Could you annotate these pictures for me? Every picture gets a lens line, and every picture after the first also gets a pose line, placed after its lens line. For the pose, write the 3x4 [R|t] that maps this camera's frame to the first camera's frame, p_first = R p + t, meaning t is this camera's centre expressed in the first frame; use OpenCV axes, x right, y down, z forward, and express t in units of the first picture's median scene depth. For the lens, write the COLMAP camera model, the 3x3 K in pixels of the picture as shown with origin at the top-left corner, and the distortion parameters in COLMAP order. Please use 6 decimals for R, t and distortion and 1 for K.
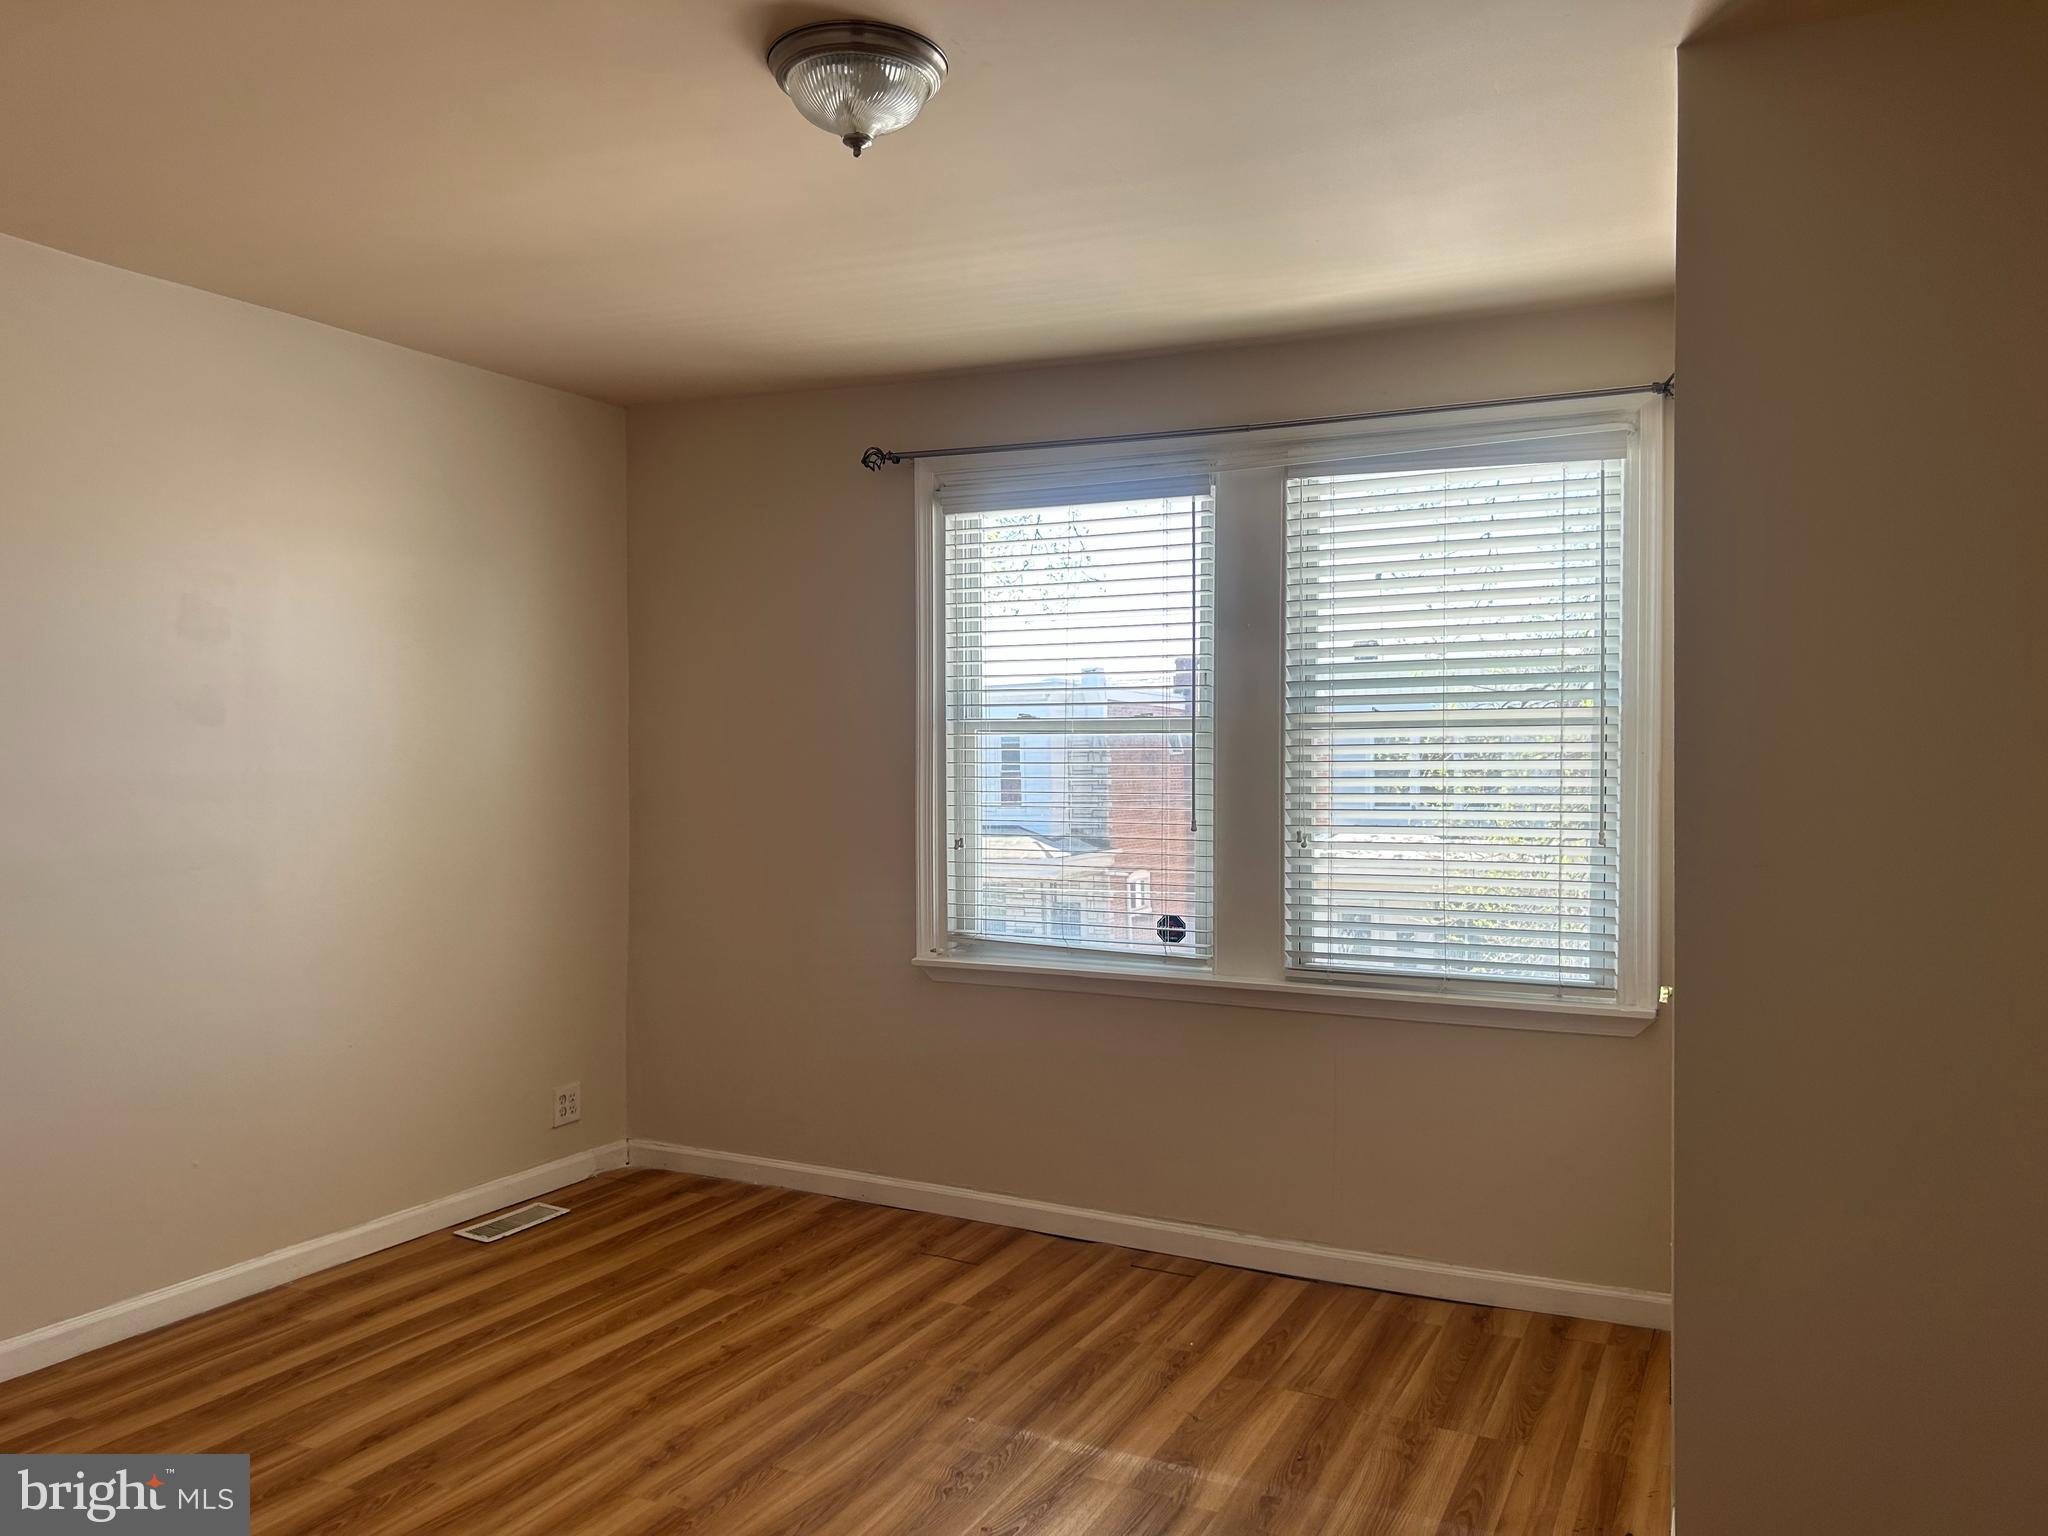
lens RADIAL K [[1543.2, 0, 1007.9], [0, 1543.2, 759.9], [0, 0, 1]] dist [0.059667, -0.034835]
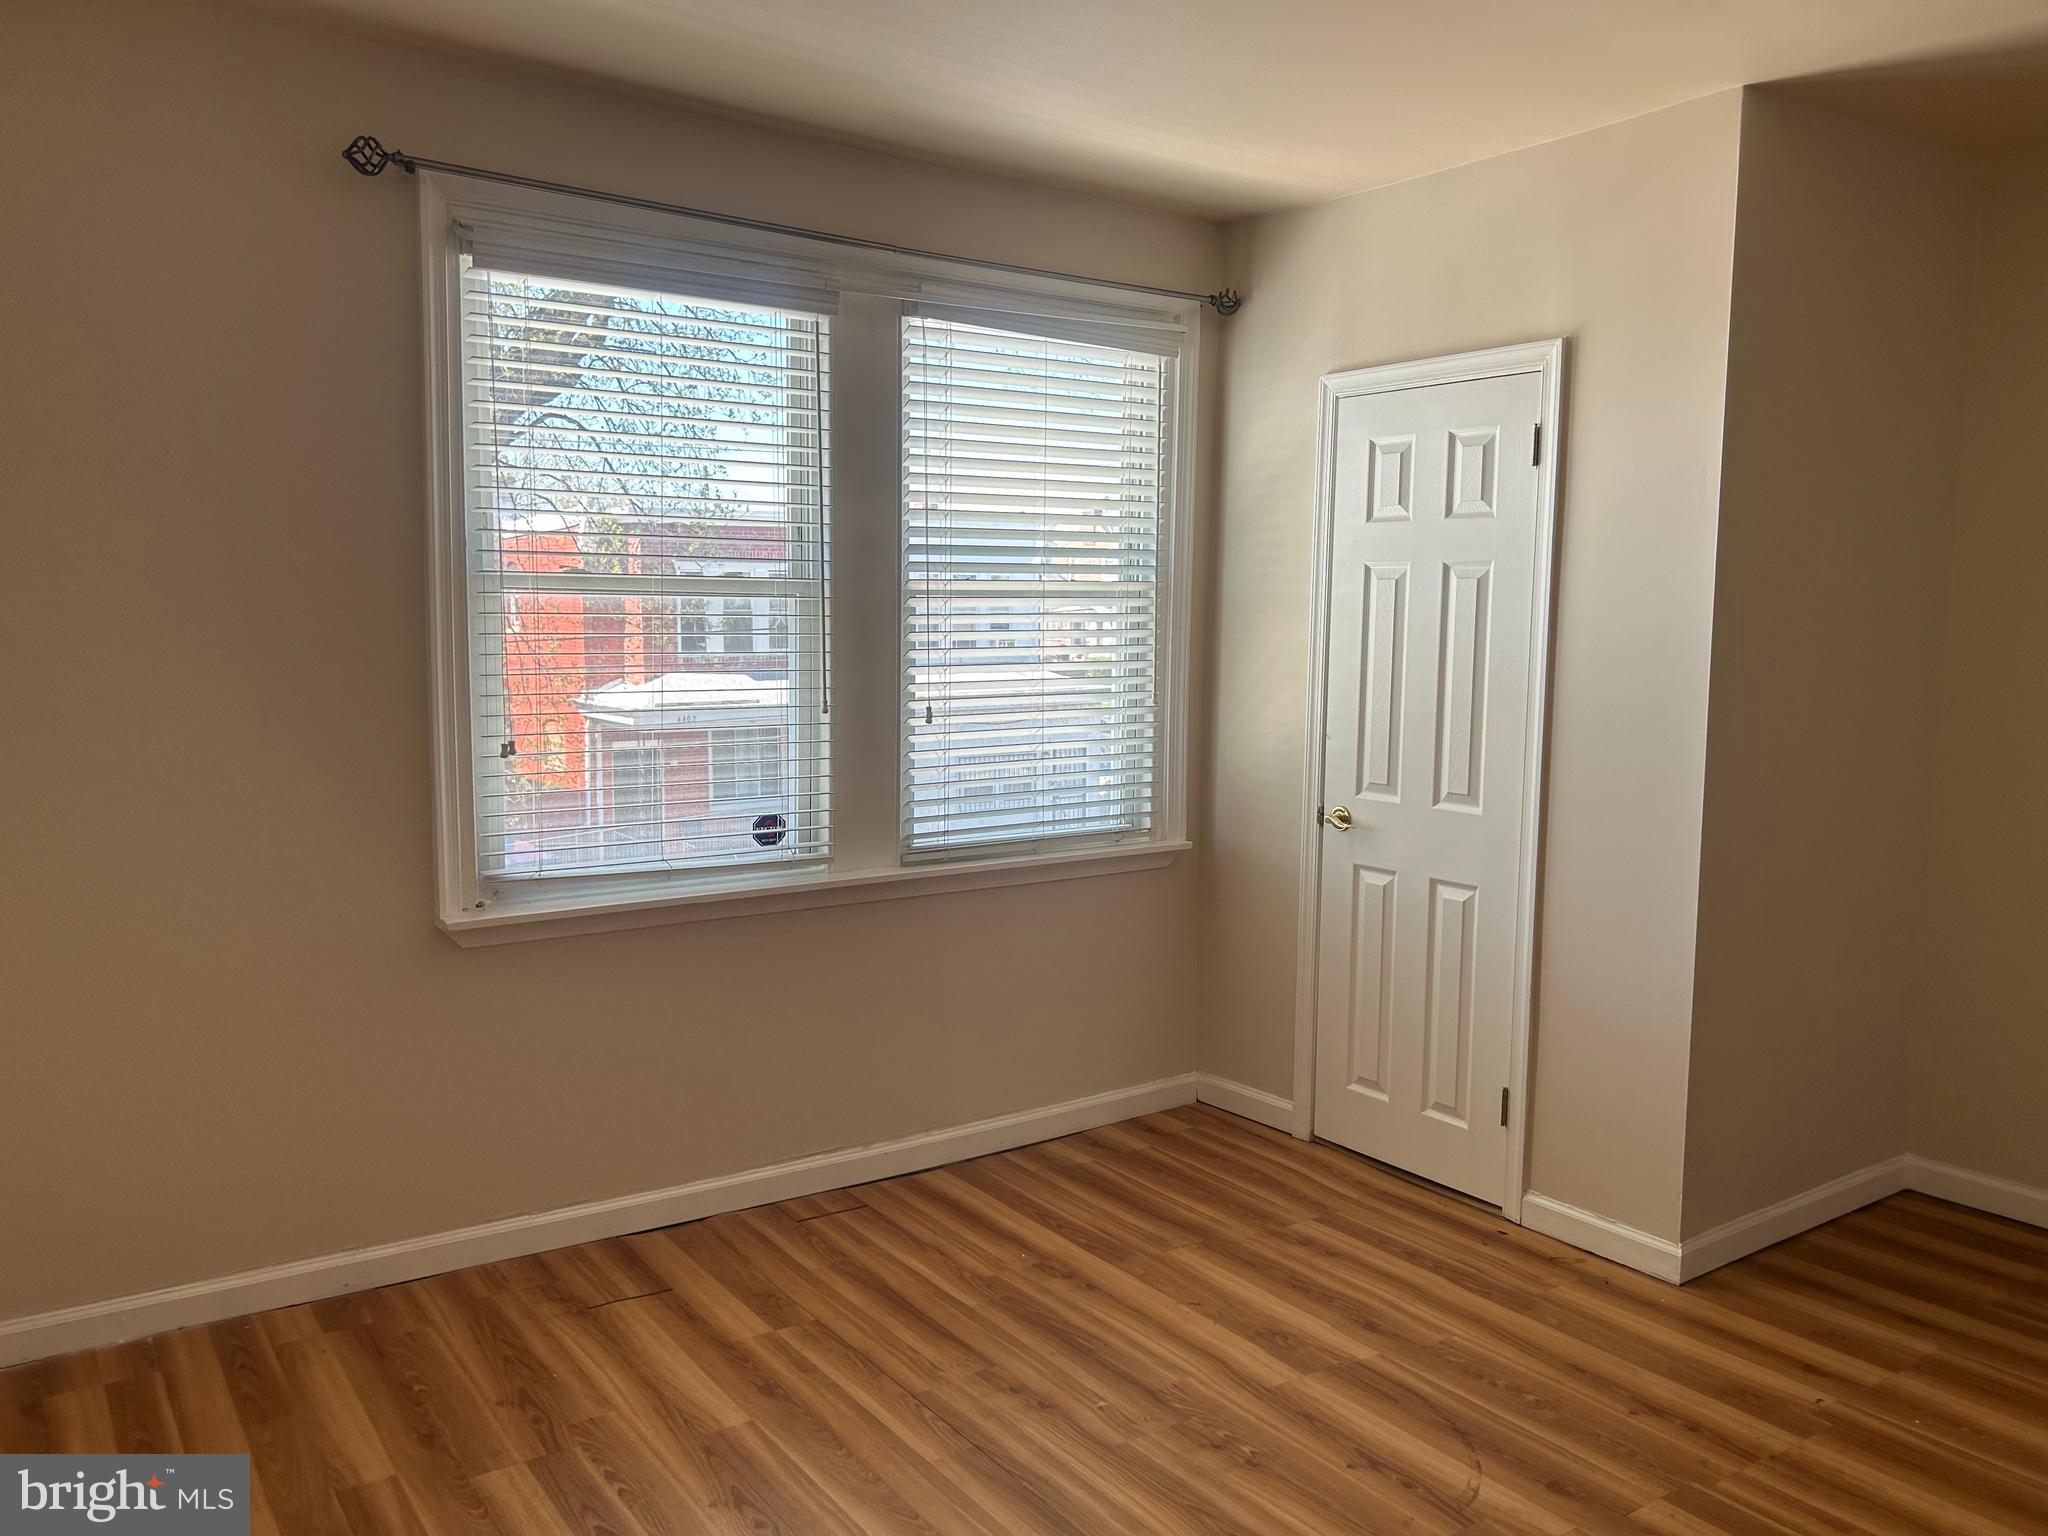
lens RADIAL K [[1543.2, 0, 1012.5], [0, 1543.2, 766.8], [0, 0, 1]] dist [0.059667, -0.034835]
pose [[0.493239, -0.086740, 0.865558, -0.596255], [-0.004157, 0.994770, 0.102058, -0.013530], [-0.869884, -0.053937, 0.490299, 0.497091]]
